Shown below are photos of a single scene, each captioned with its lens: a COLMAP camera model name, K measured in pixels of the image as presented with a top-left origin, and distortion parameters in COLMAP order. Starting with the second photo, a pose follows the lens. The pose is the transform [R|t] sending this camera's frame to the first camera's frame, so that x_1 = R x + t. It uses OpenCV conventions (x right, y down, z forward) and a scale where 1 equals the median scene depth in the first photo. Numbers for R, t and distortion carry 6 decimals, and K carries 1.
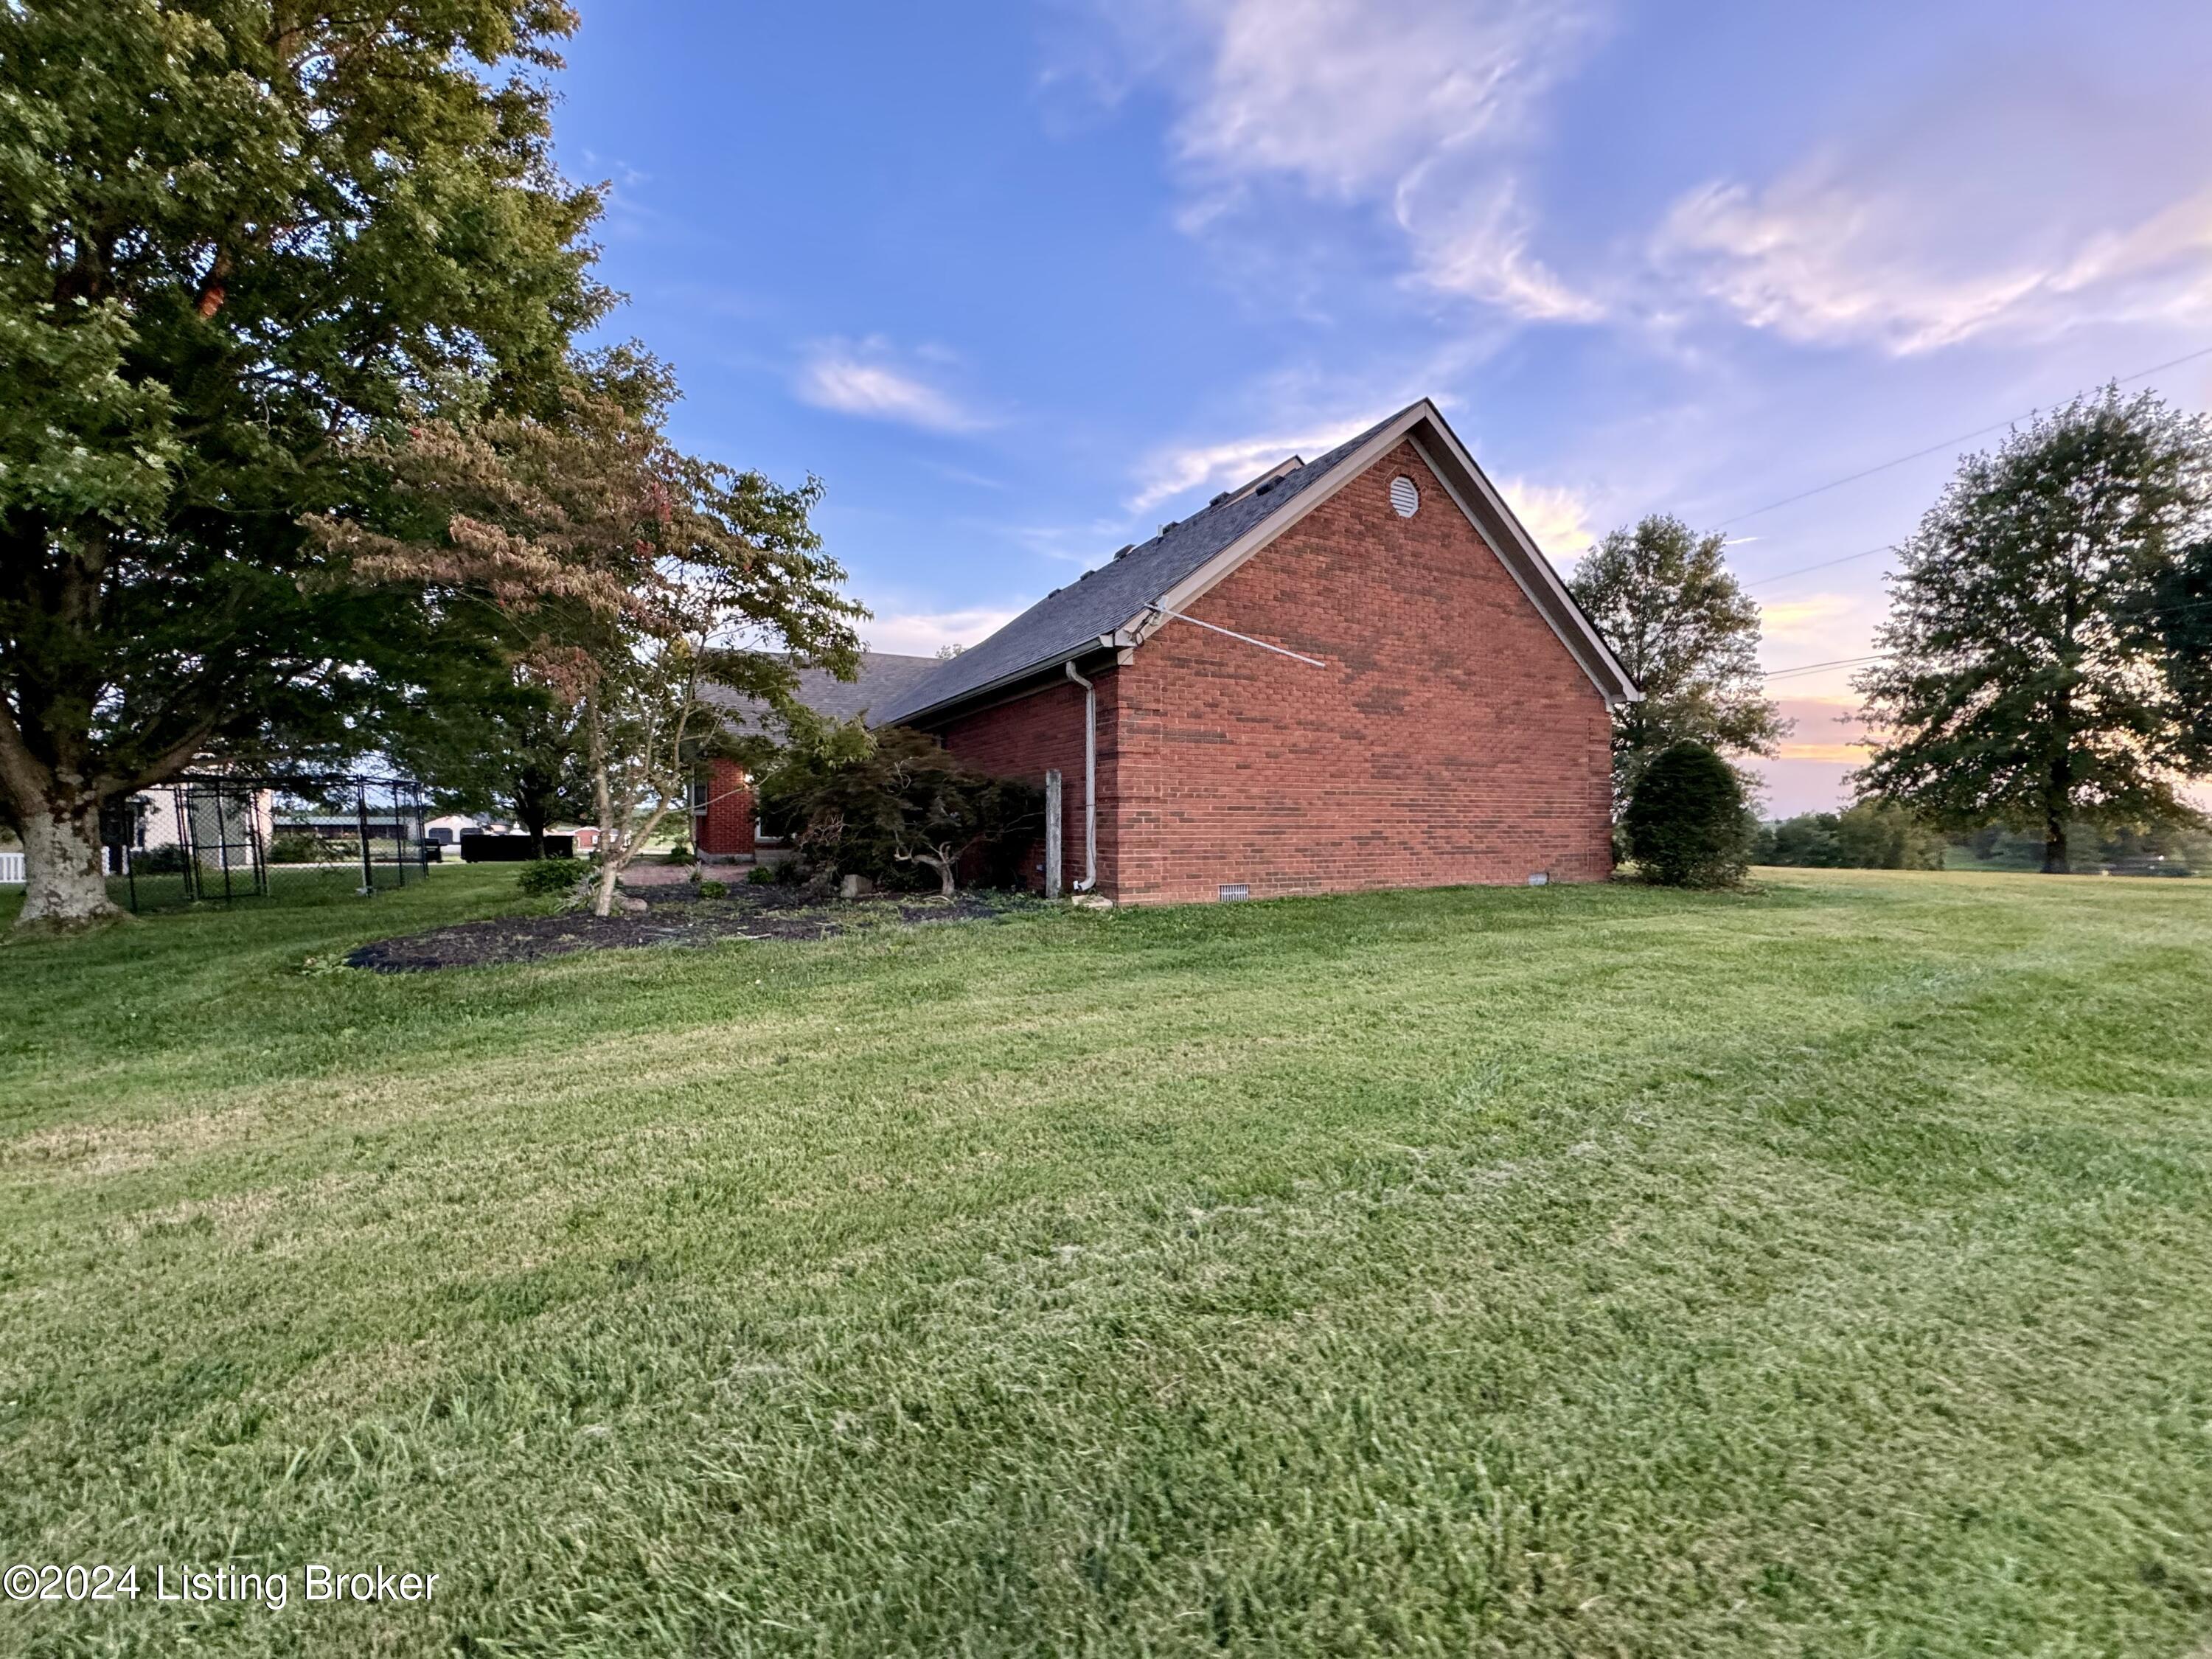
lens RADIAL K [[882.9, 0, 1105.7], [0, 882.9, 817.8], [0, 0, 1]] dist [-0.001189, -0.000193]
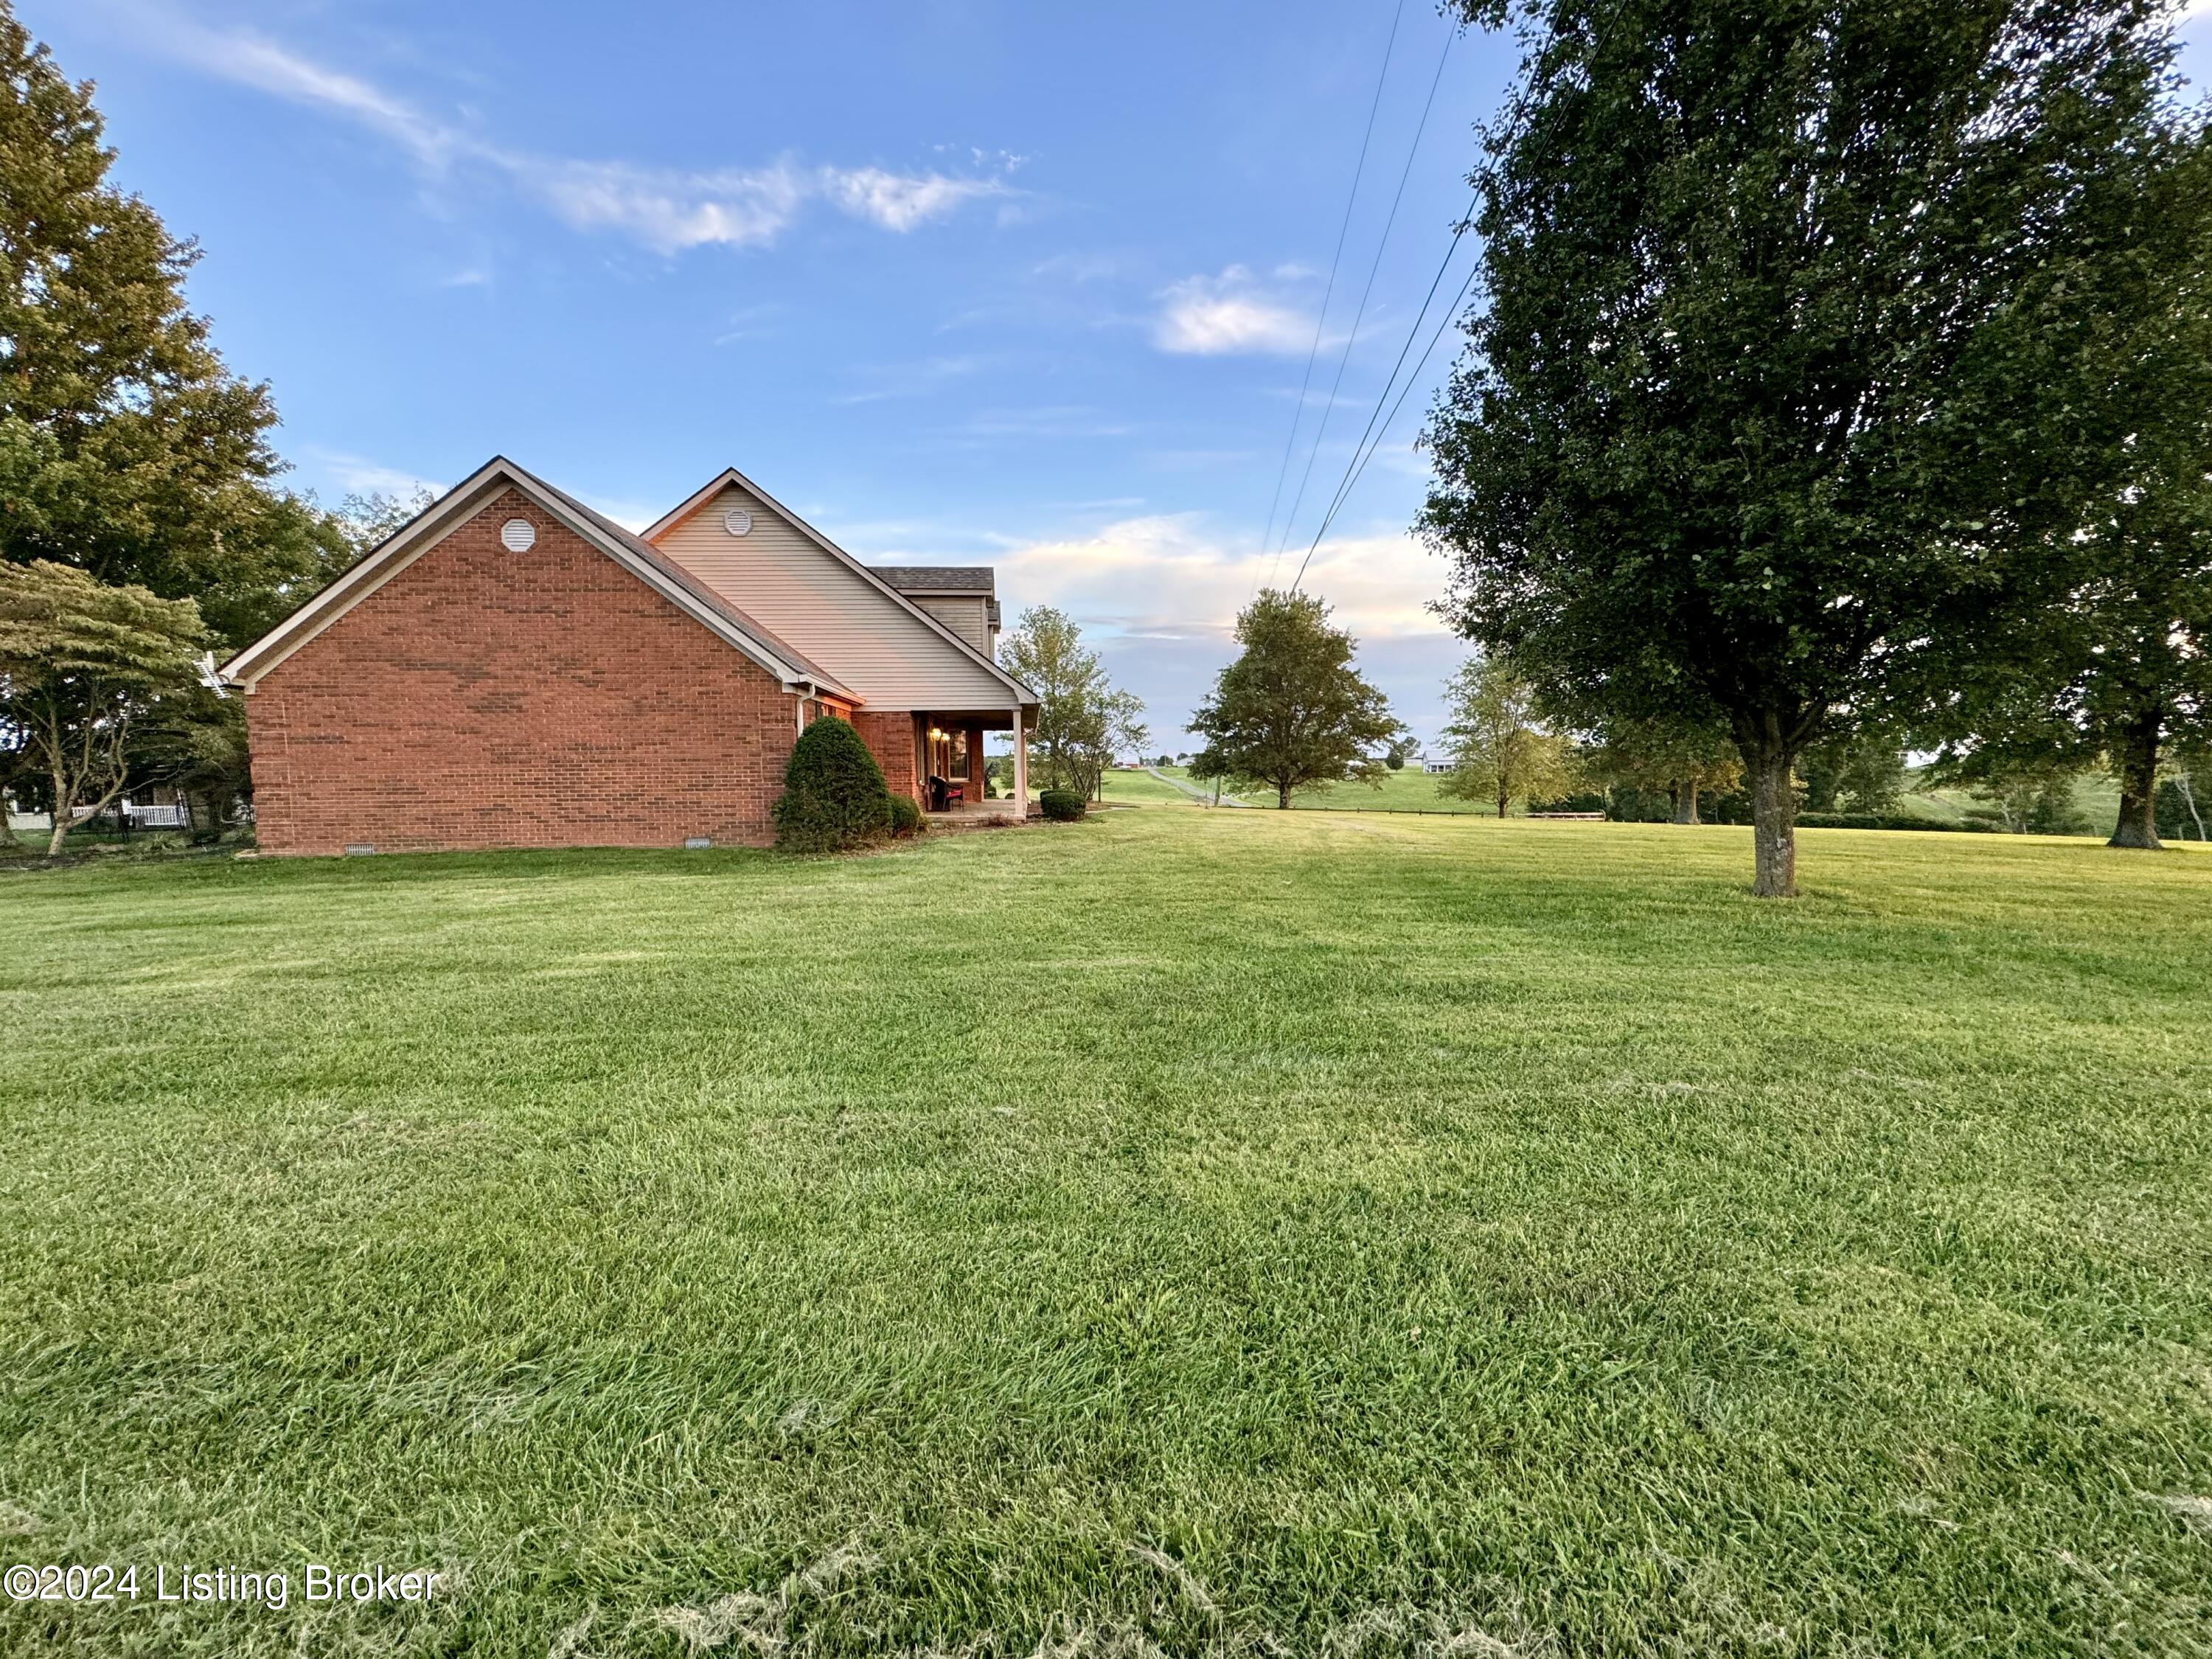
lens RADIAL K [[882.9, 0, 1098.1], [0, 882.9, 822.5], [0, 0, 1]] dist [-0.001189, -0.000193]
pose [[0.923246, 0.012853, -0.383994, 1.635078], [0.014550, 0.997554, 0.068372, -0.033935], [0.383933, -0.068711, 0.920801, 0.146170]]
